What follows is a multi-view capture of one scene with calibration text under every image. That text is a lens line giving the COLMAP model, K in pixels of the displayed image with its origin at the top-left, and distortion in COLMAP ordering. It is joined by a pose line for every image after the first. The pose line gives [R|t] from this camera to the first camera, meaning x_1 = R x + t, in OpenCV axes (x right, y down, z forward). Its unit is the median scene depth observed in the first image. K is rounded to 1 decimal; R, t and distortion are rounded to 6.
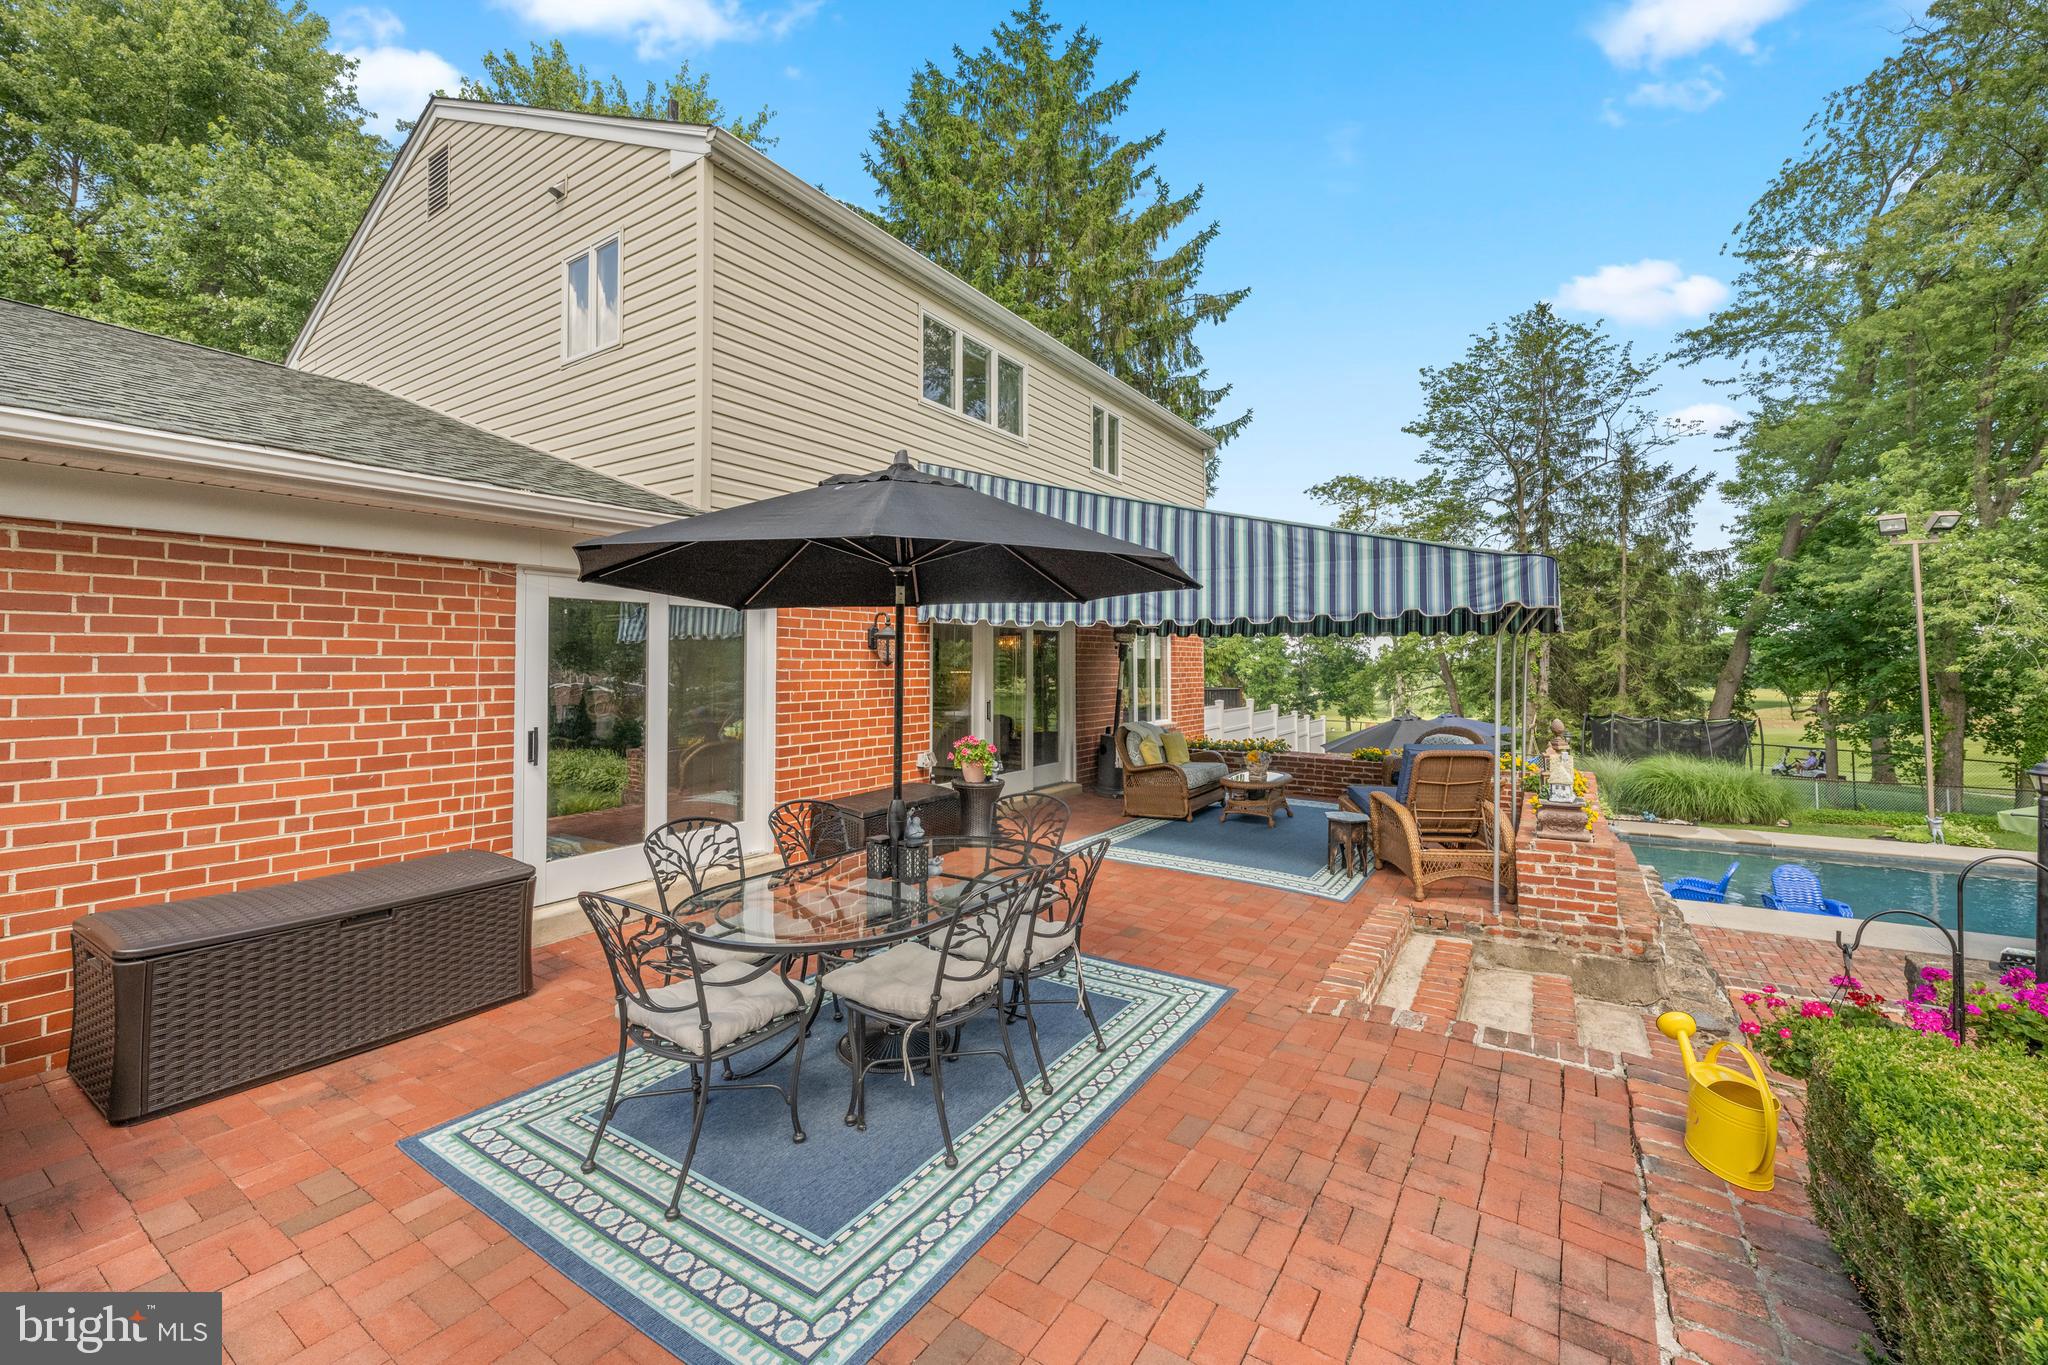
lens RADIAL K [[819.5, 0, 1023.6], [0, 819.5, 650.2], [0, 0, 1]] dist [-0.000422, 0.000480]
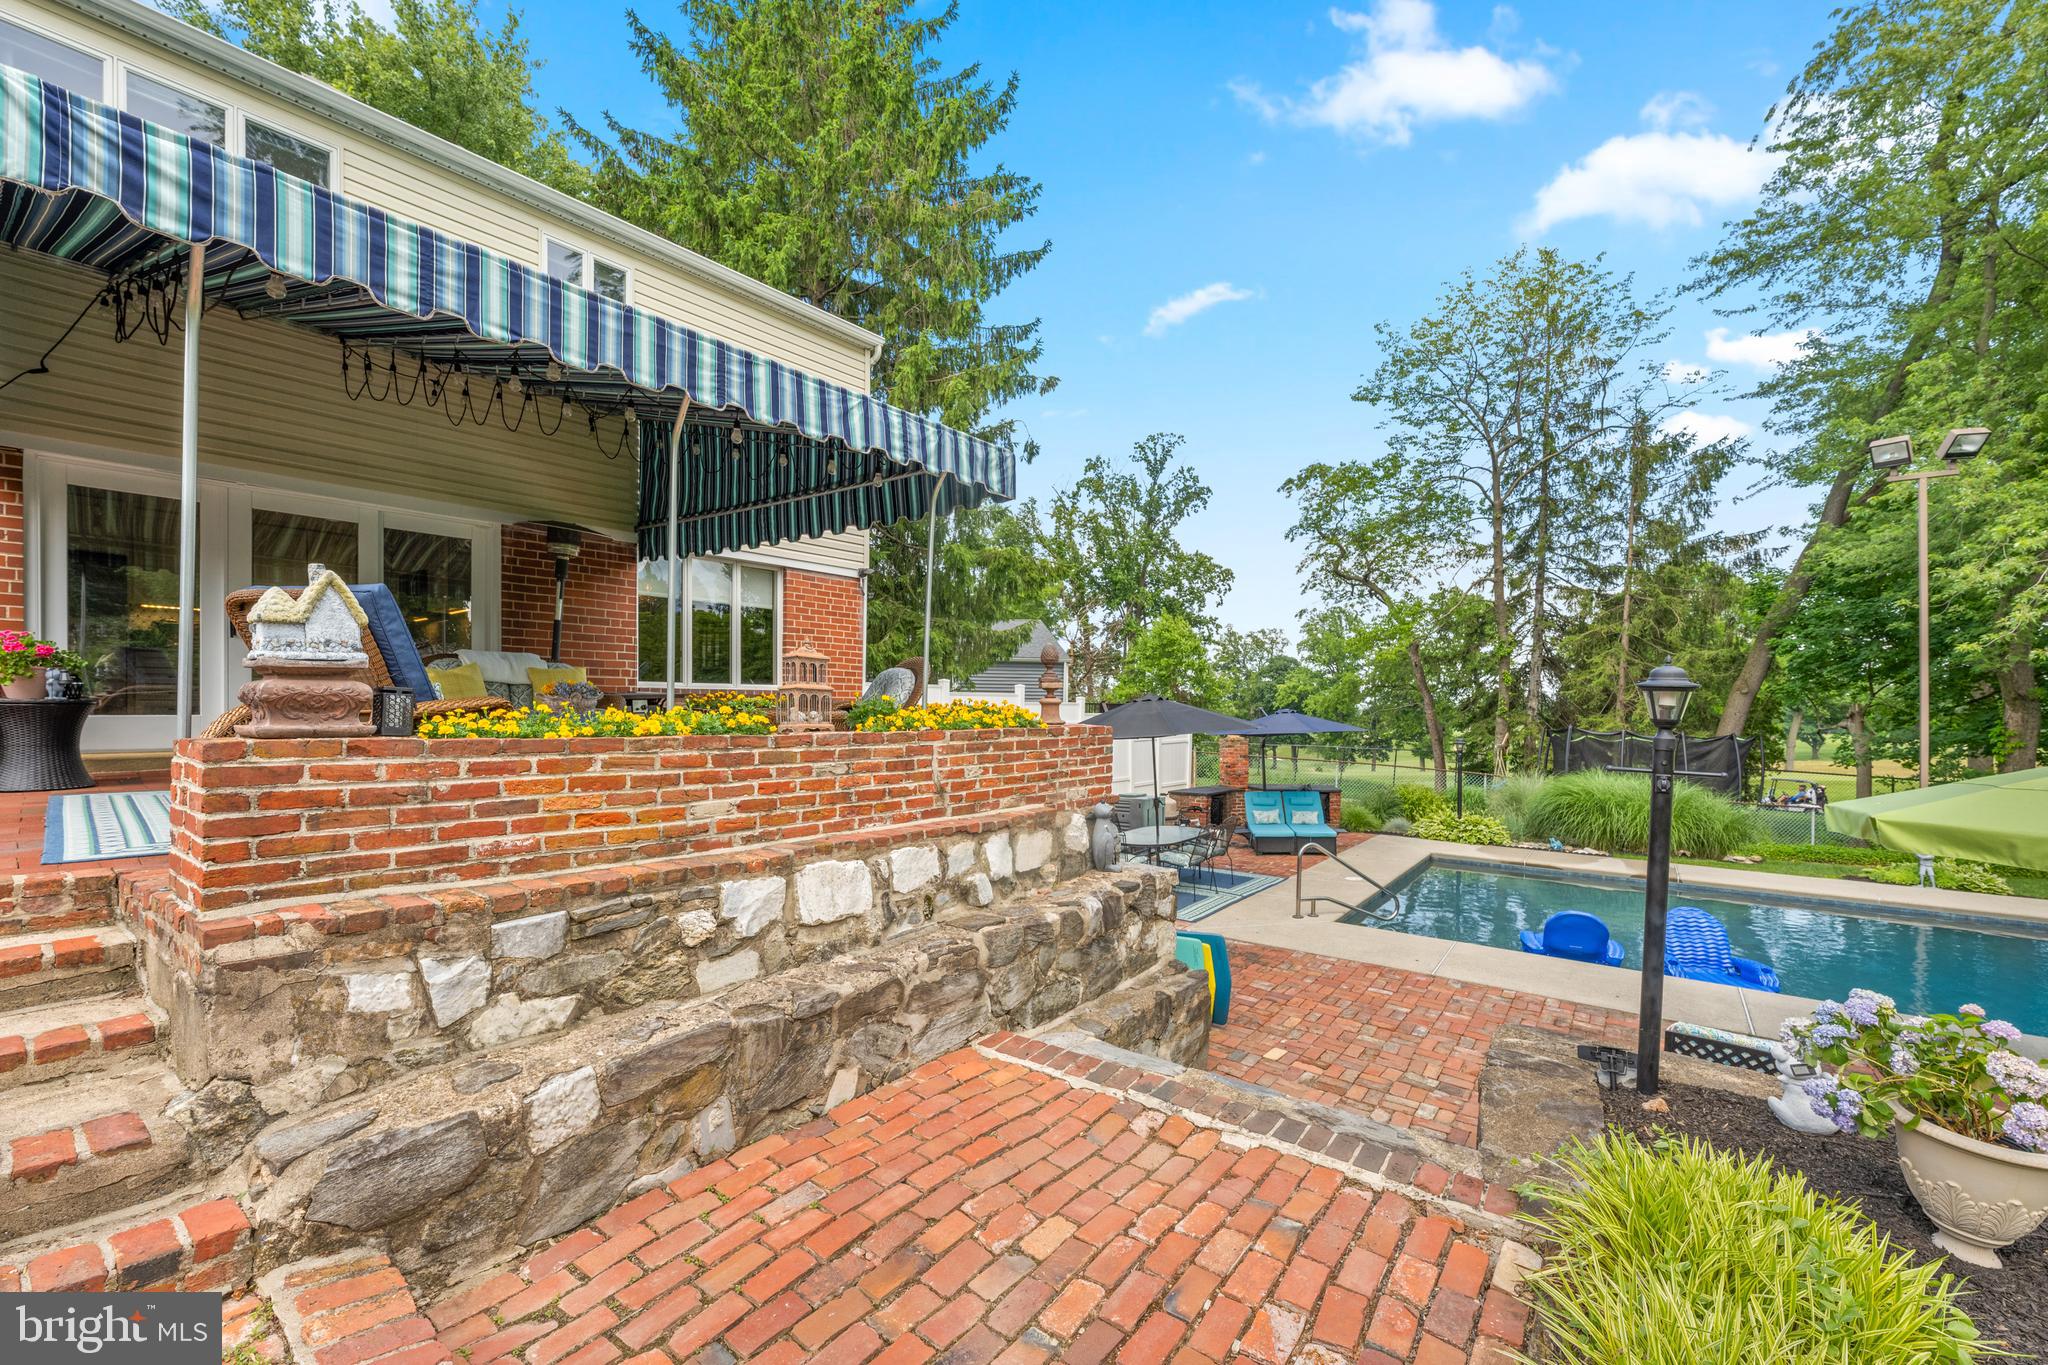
lens RADIAL K [[819.5, 0, 989.2], [0, 819.5, 708.0], [0, 0, 1]] dist [-0.000422, 0.000480]
pose [[0.993269, 0.012395, -0.115166, 0.203064], [-0.008845, 0.999471, 0.031283, 0.032462], [0.115493, -0.030054, 0.992853, 0.104473]]
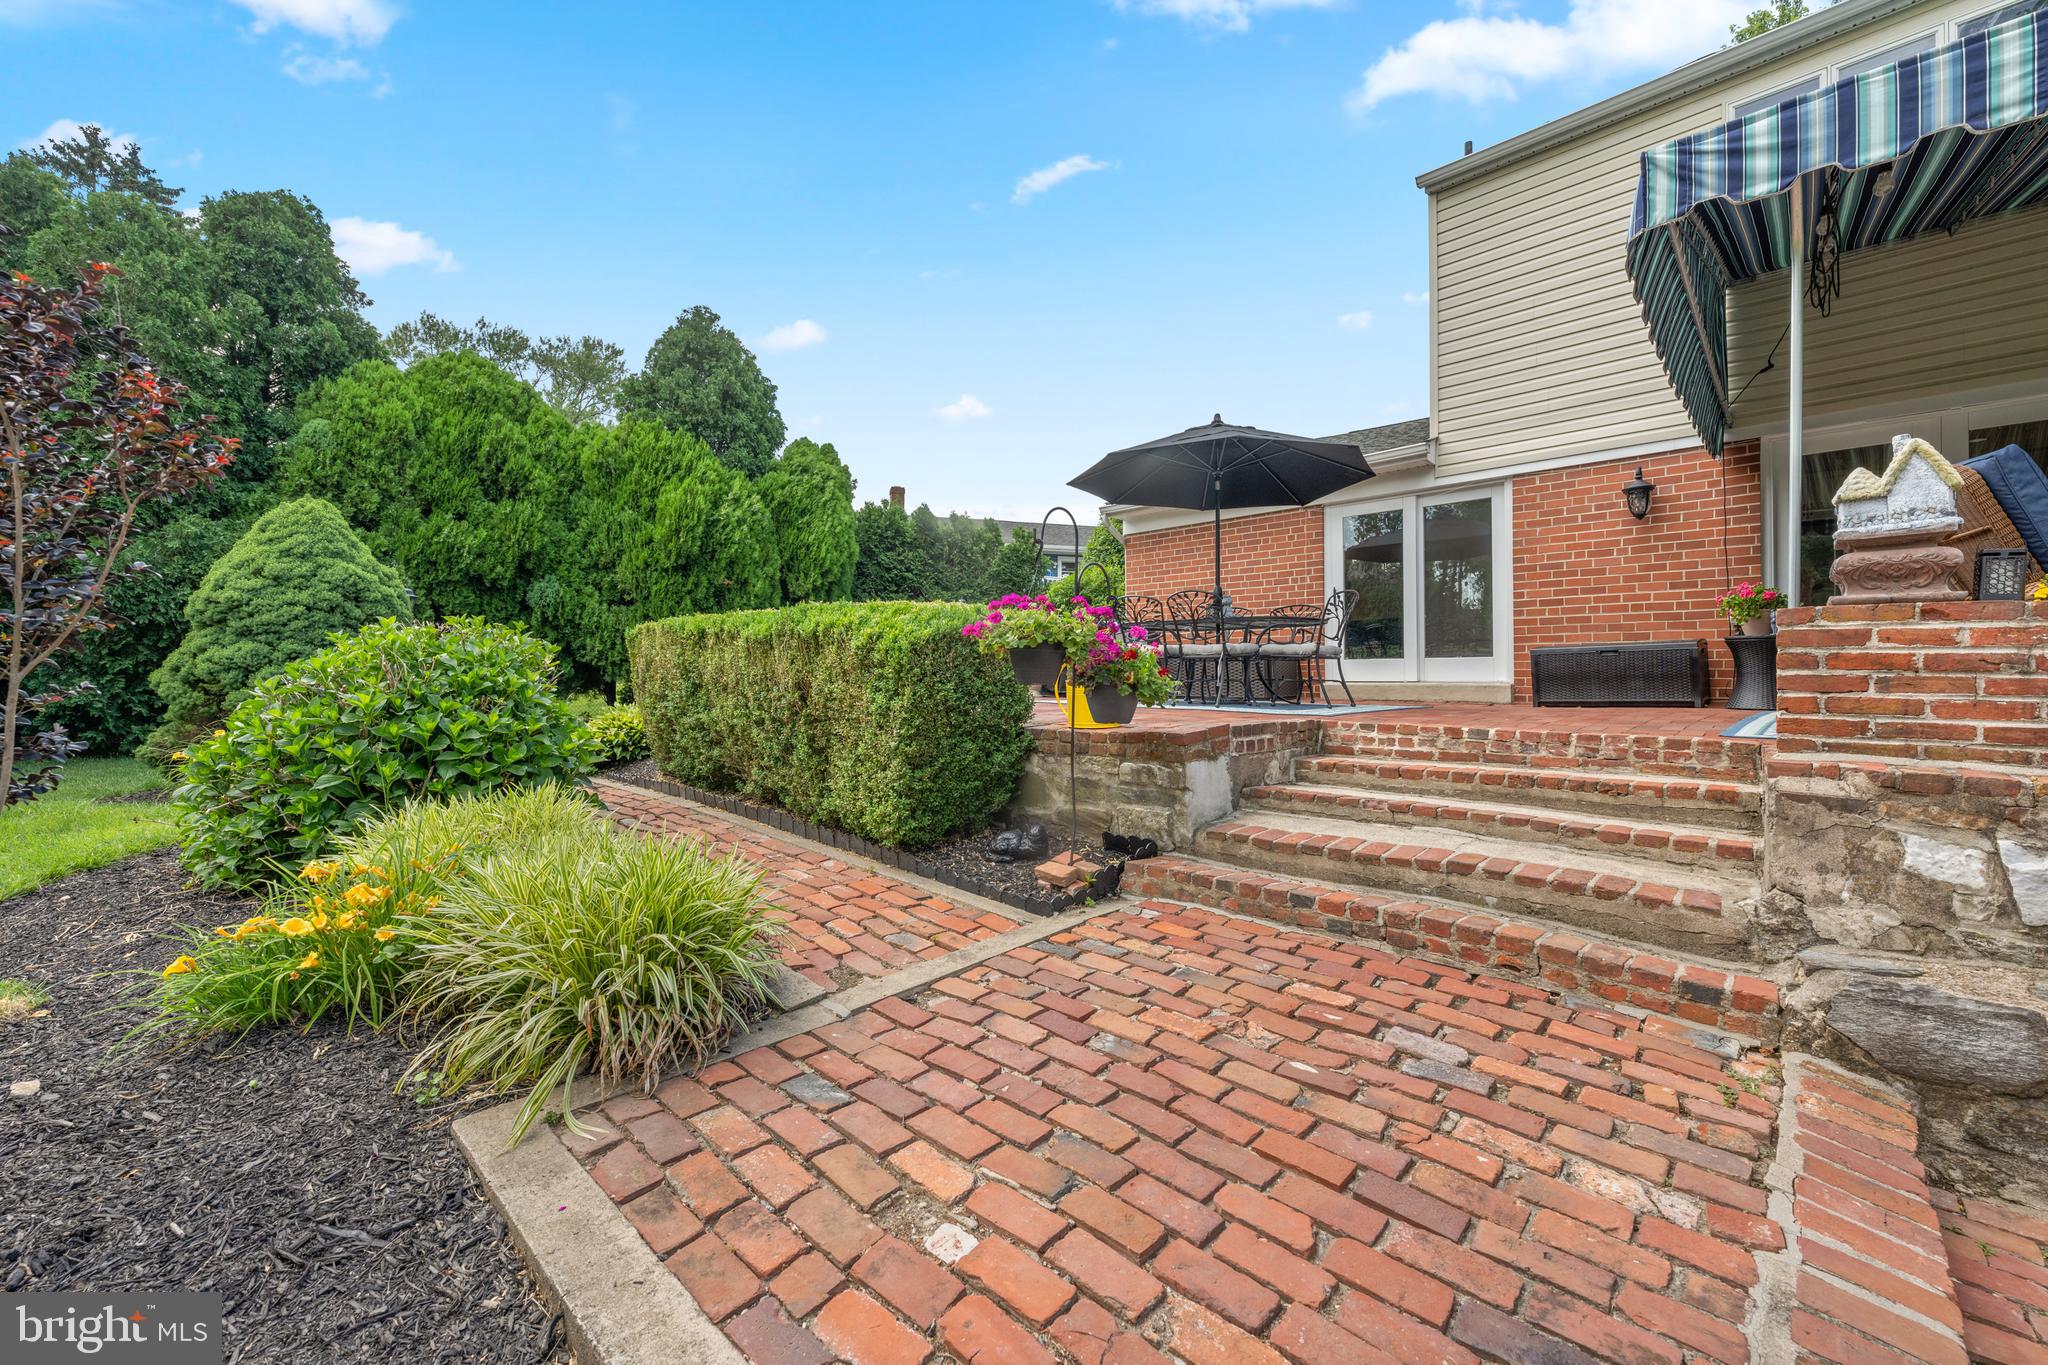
lens RADIAL K [[819.5, 0, 1051.5], [0, 819.5, 679.0], [0, 0, 1]] dist [-0.000422, 0.000480]
pose [[-0.176669, 0.002727, -0.984267, 0.230229], [0.024333, 0.999703, -0.001597, 0.048174], [0.983970, -0.024232, -0.176682, 0.110399]]
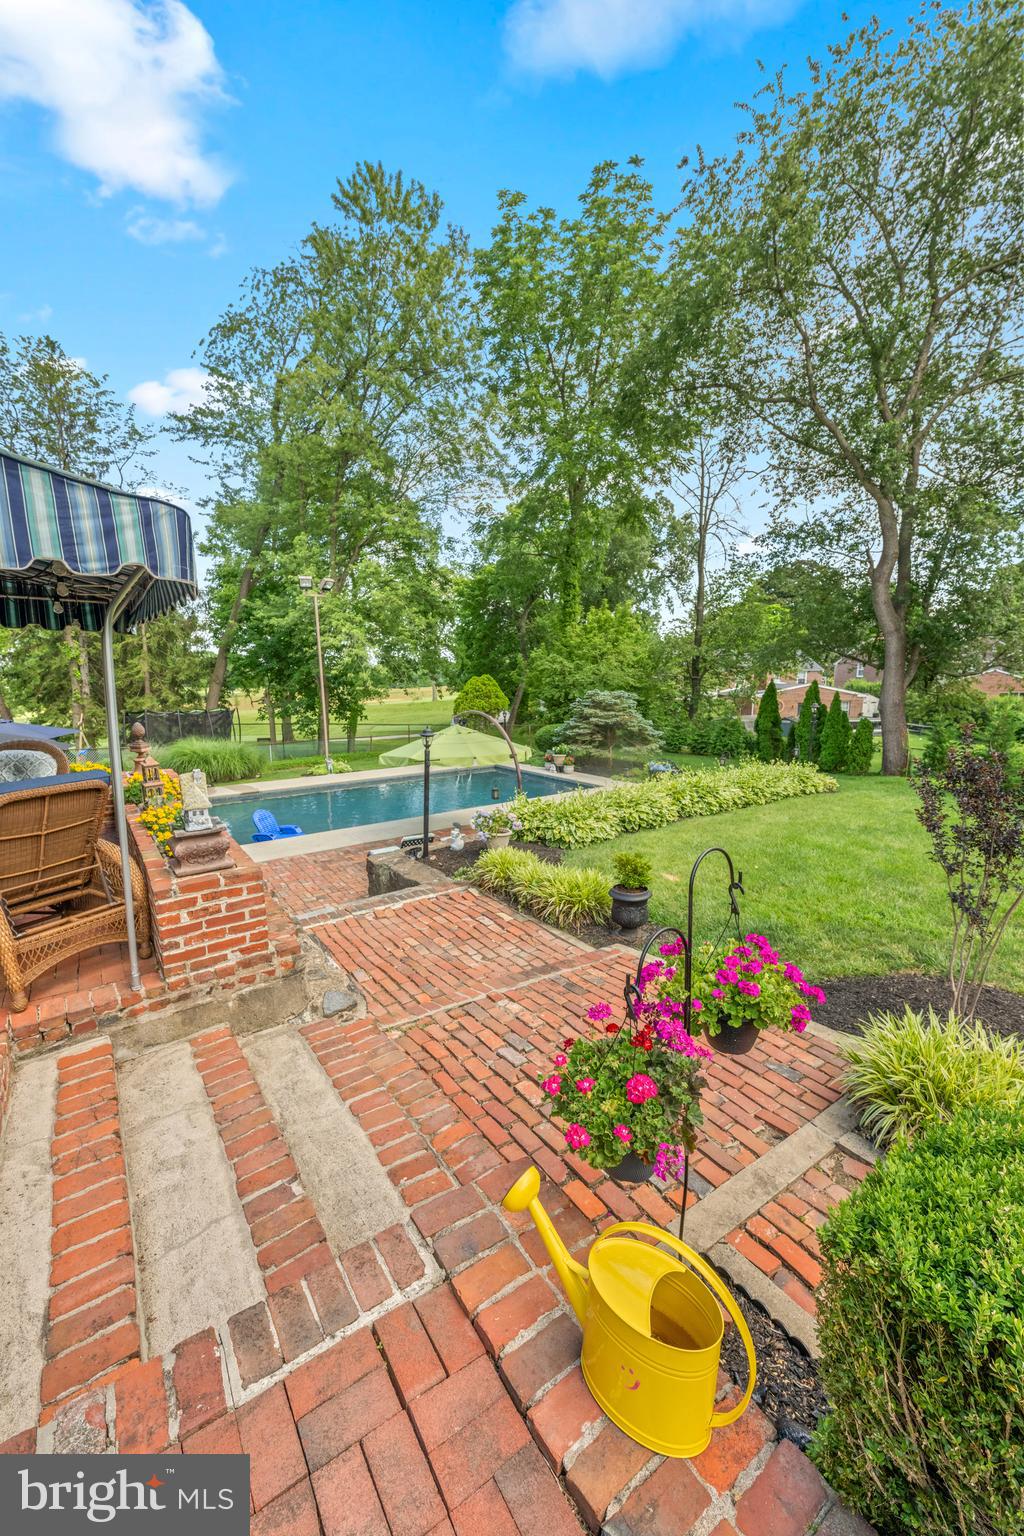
lens RADIAL K [[614.6, 0, 517.7], [0, 614.6, 767.8], [0, 0, 1]] dist [-0.000422, 0.000480]
pose [[0.377207, -0.142970, 0.915027, 0.040486], [-0.014585, 0.986973, 0.160224, 0.003618], [-0.926014, -0.073783, 0.370208, 0.089373]]
